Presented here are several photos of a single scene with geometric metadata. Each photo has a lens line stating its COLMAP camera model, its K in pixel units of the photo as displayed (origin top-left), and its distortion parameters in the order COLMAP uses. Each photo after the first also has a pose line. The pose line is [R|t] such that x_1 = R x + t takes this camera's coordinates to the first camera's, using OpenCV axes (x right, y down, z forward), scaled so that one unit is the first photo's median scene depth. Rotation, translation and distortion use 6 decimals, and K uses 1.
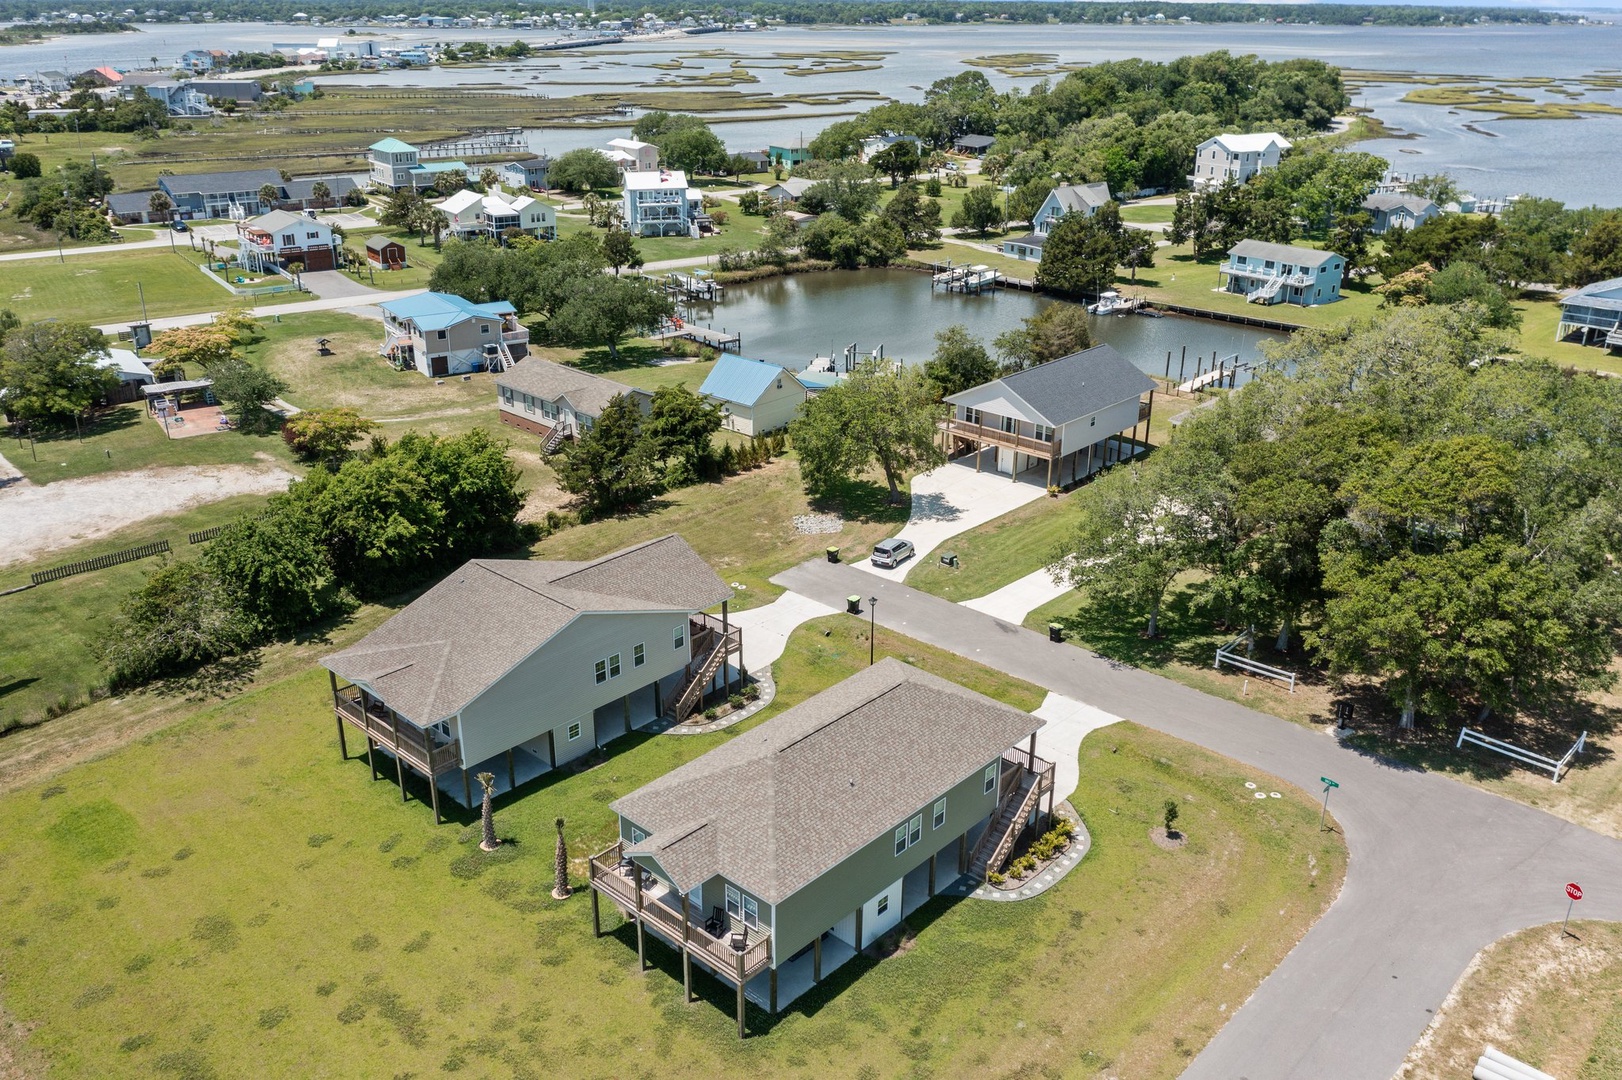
lens RADIAL K [[1315.7, 0, 801.5], [0, 1315.7, 563.5], [0, 0, 1]] dist [-0.017951, 0.003491]
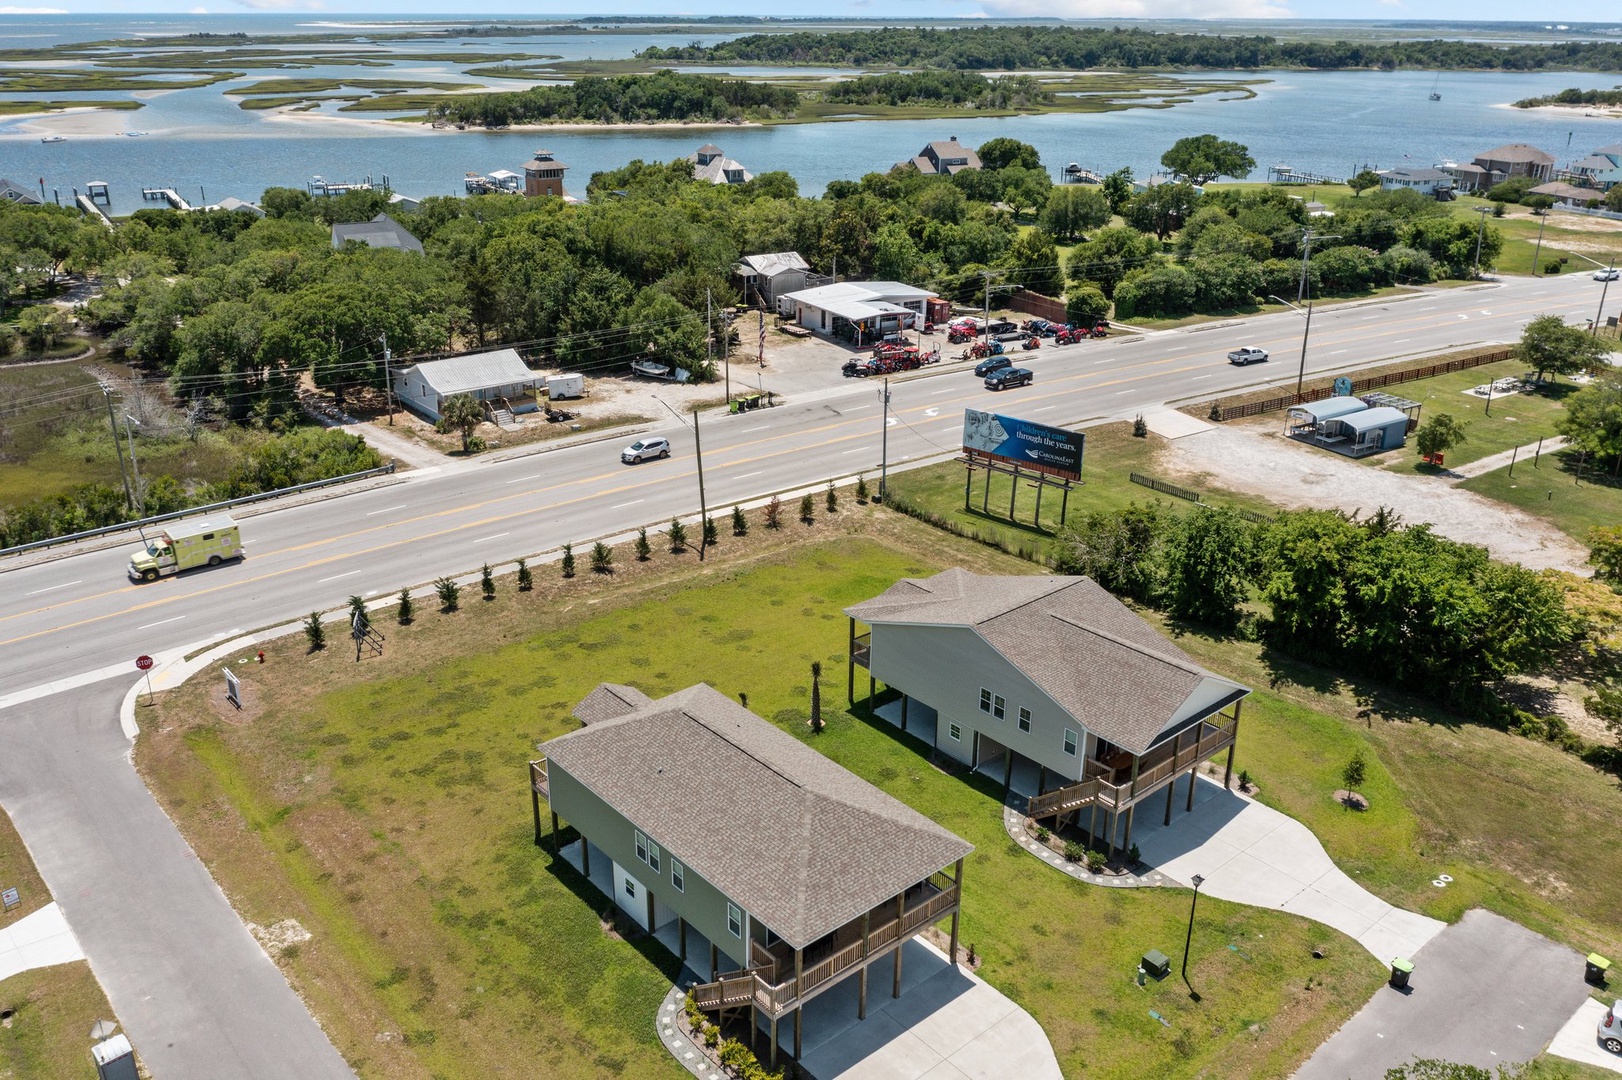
lens RADIAL K [[1315.7, 0, 797.5], [0, 1315.7, 530.6], [0, 0, 1]] dist [-0.017951, 0.003491]
pose [[-0.114375, 0.360269, -0.925810, 0.466067], [-0.400094, 0.836302, 0.374866, -0.215195], [0.909309, 0.413287, 0.048489, 0.489665]]
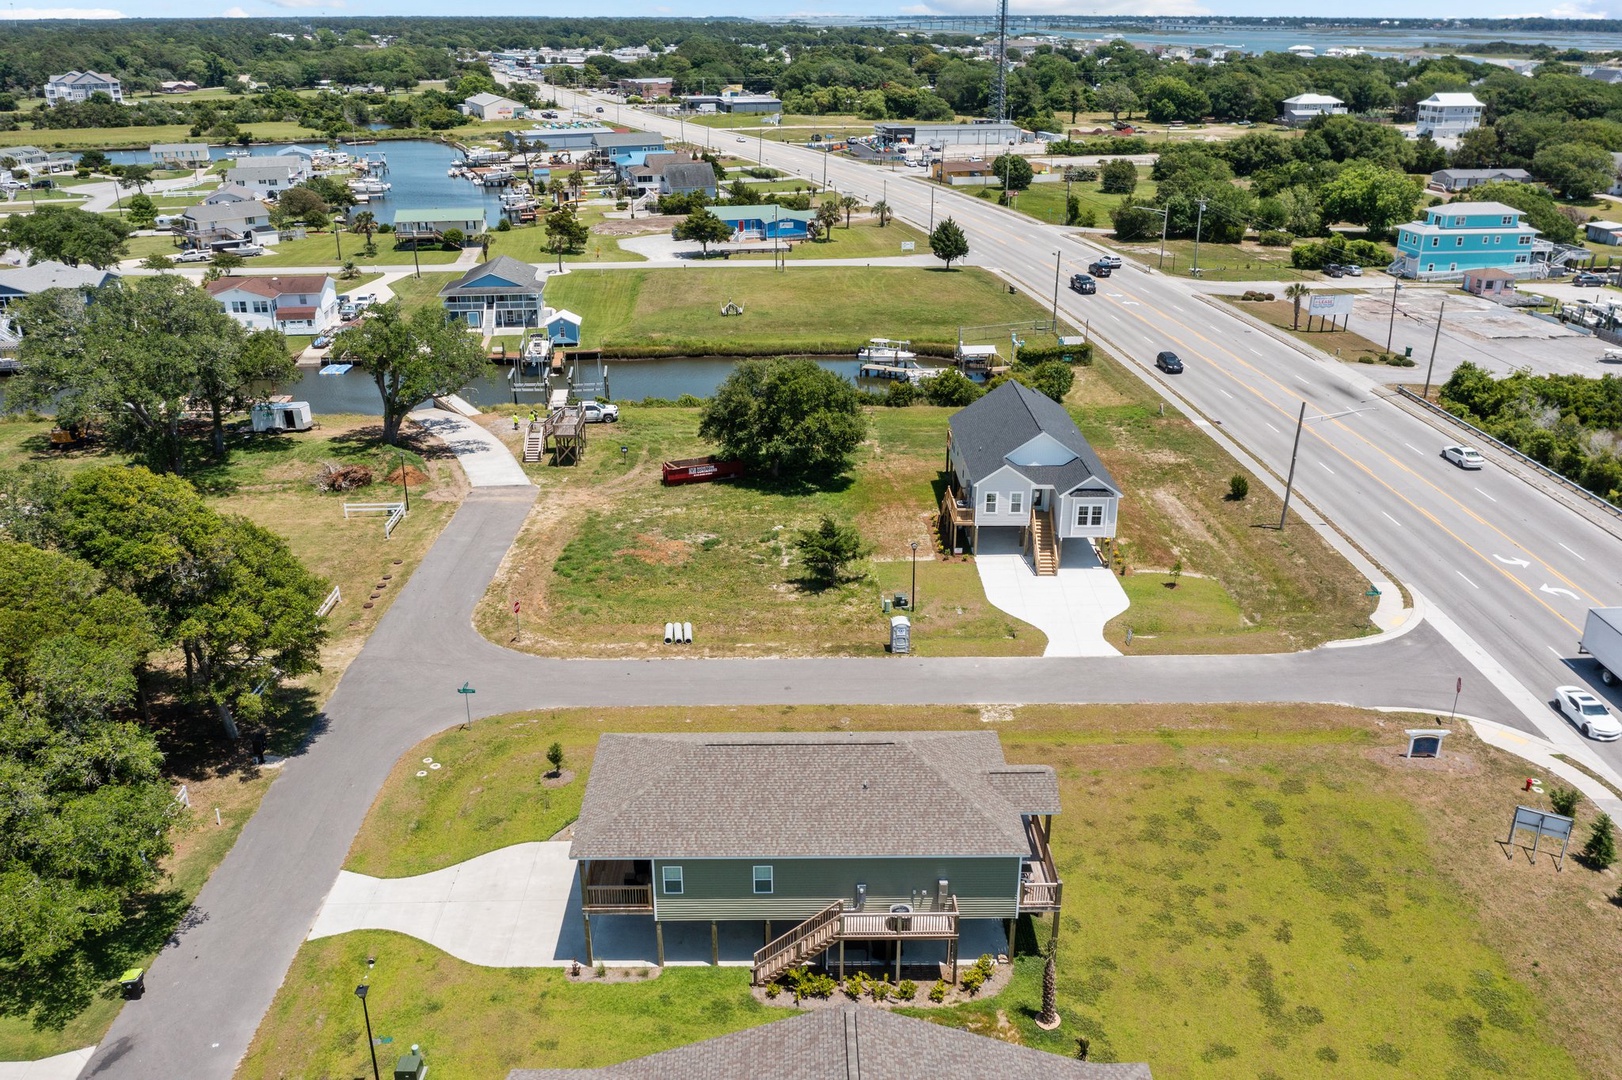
lens RADIAL K [[1281.3, 0, 804.2], [0, 1281.3, 553.8], [0, 0, 1]] dist [-0.021945, 0.009981]
pose [[-0.684713, -0.287729, 0.669612, -0.302207], [0.287184, 0.737917, 0.610740, -0.301933], [-0.669846, 0.610483, -0.422630, 0.696920]]
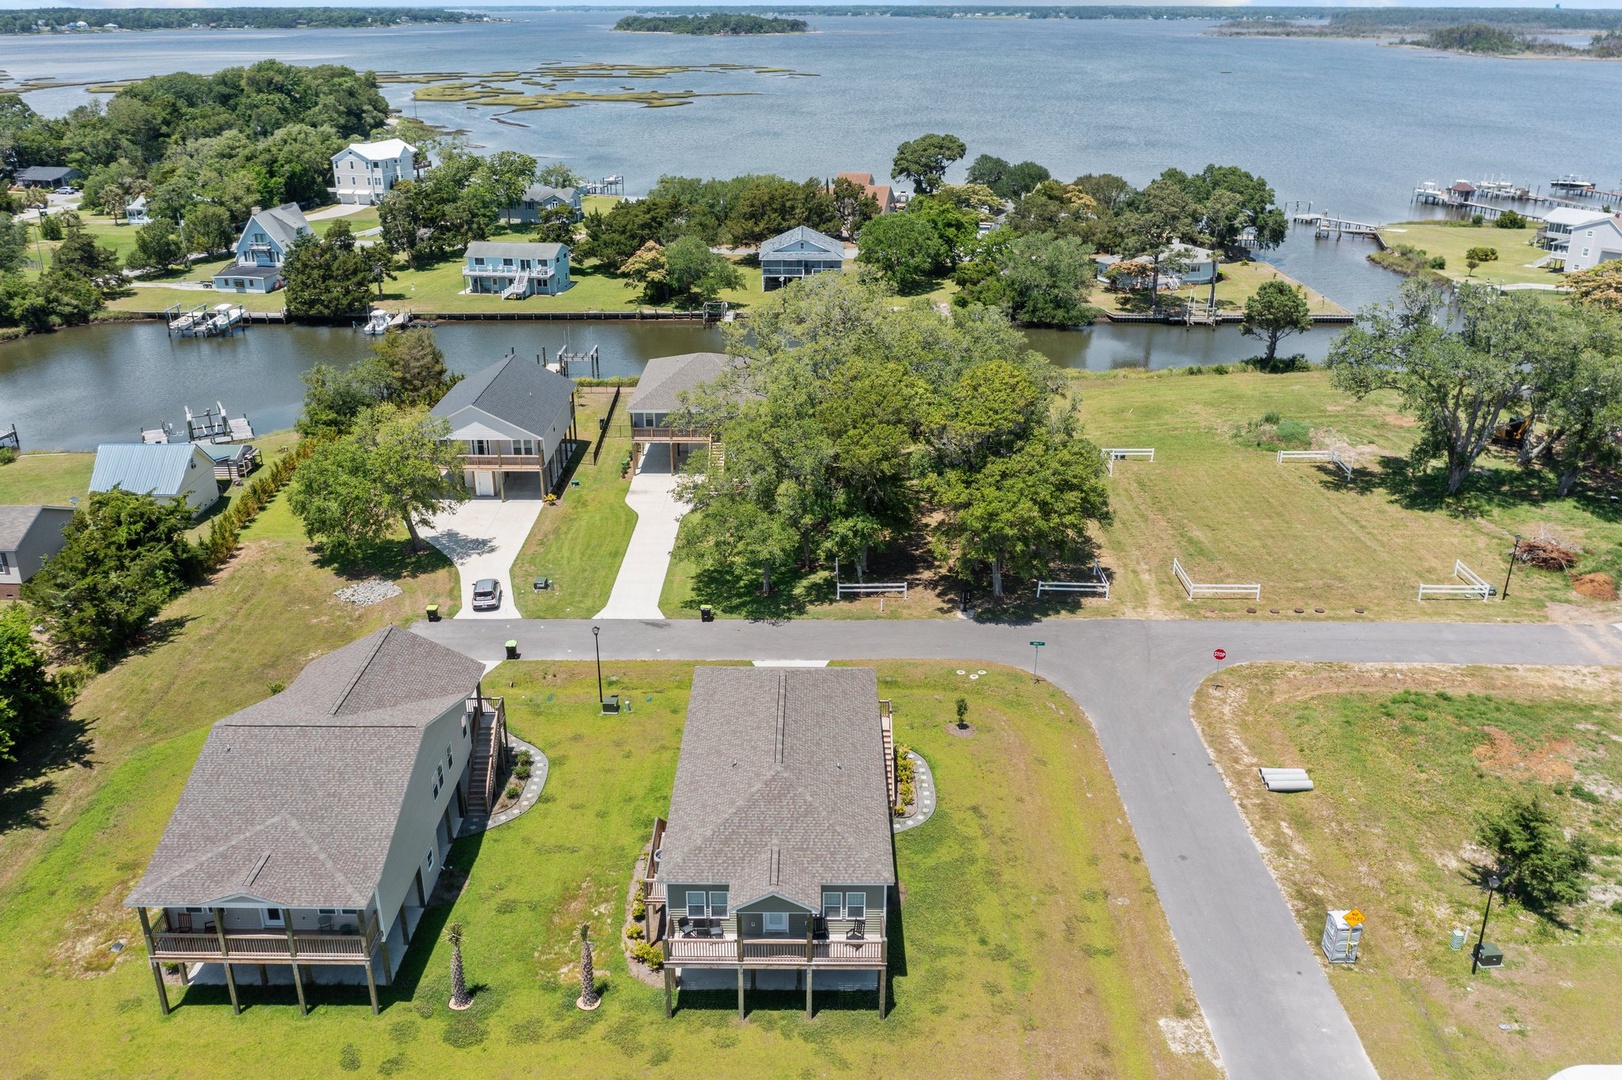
lens RADIAL K [[1315.7, 0, 806.9], [0, 1315.7, 531.9], [0, 0, 1]] dist [-0.017951, 0.003491]
pose [[0.739703, -0.255054, 0.622725, -0.305584], [0.268878, 0.960332, 0.073943, -0.052780], [-0.616882, 0.112741, 0.778939, 0.076904]]
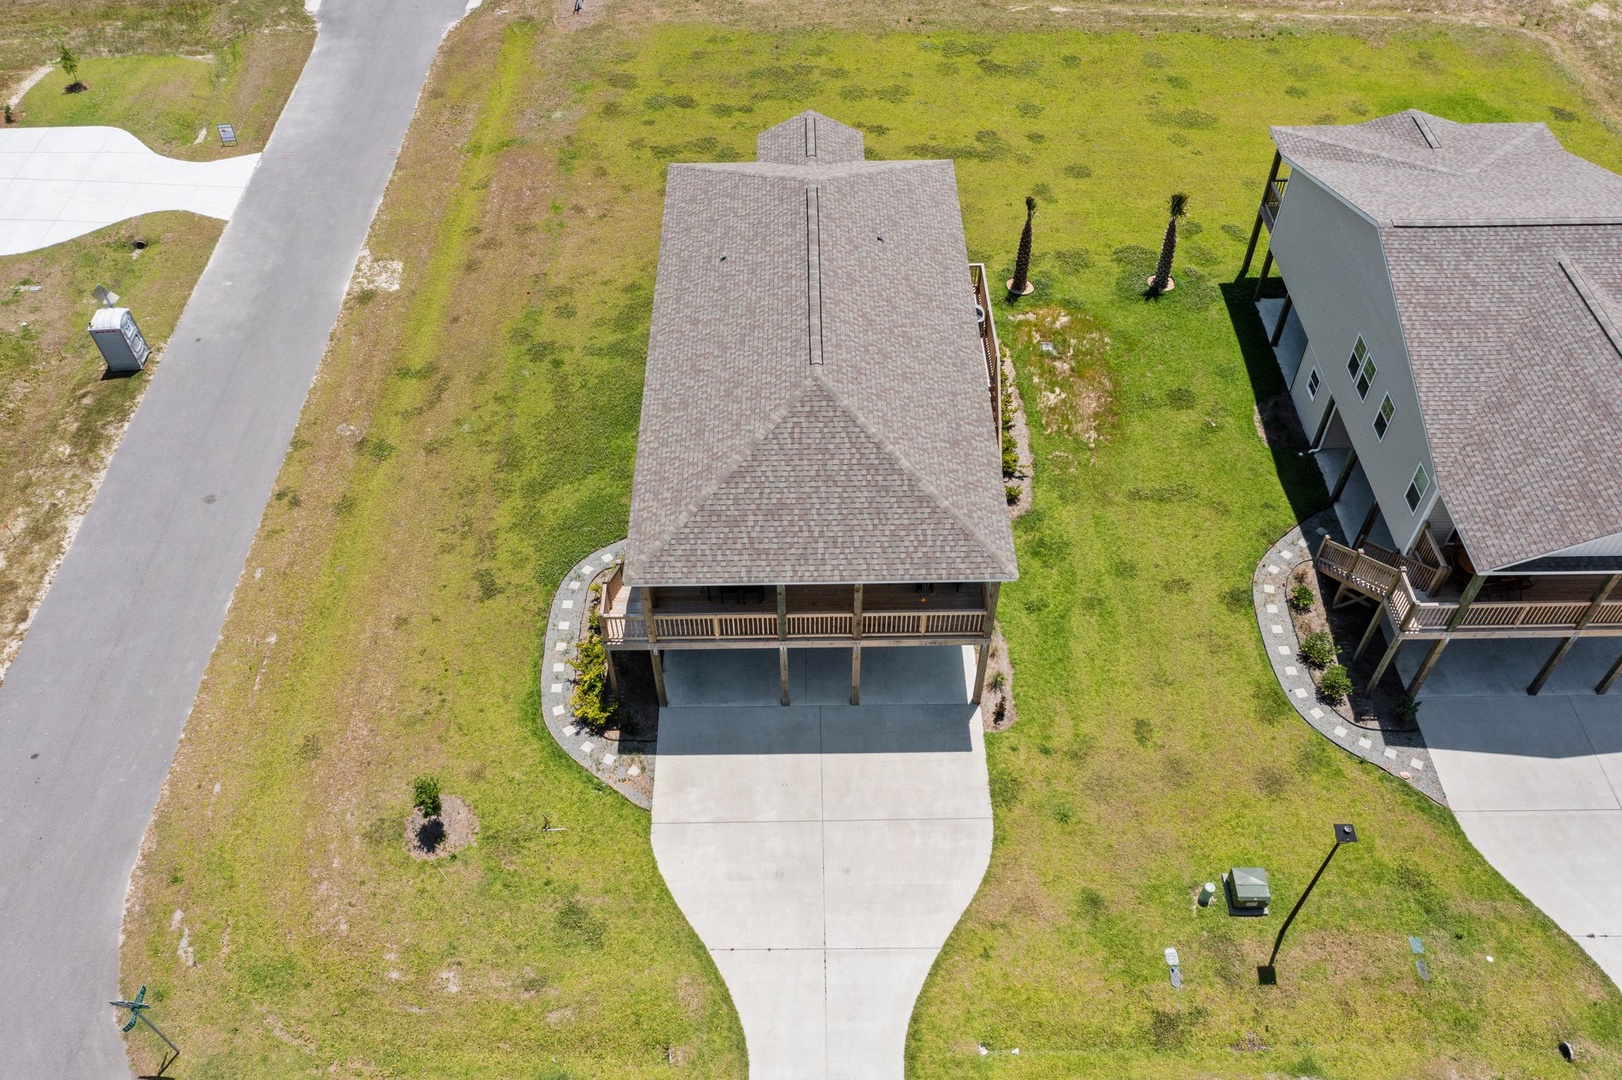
lens RADIAL K [[1281.3, 0, 796.3], [0, 1281.3, 543.3], [0, 0, 1]] dist [-0.021945, 0.009981]
pose [[-0.731468, 0.512827, -0.449402, 0.202832], [-0.261109, 0.398175, 0.879363, -0.198318], [0.629902, 0.760569, -0.157349, 0.632201]]
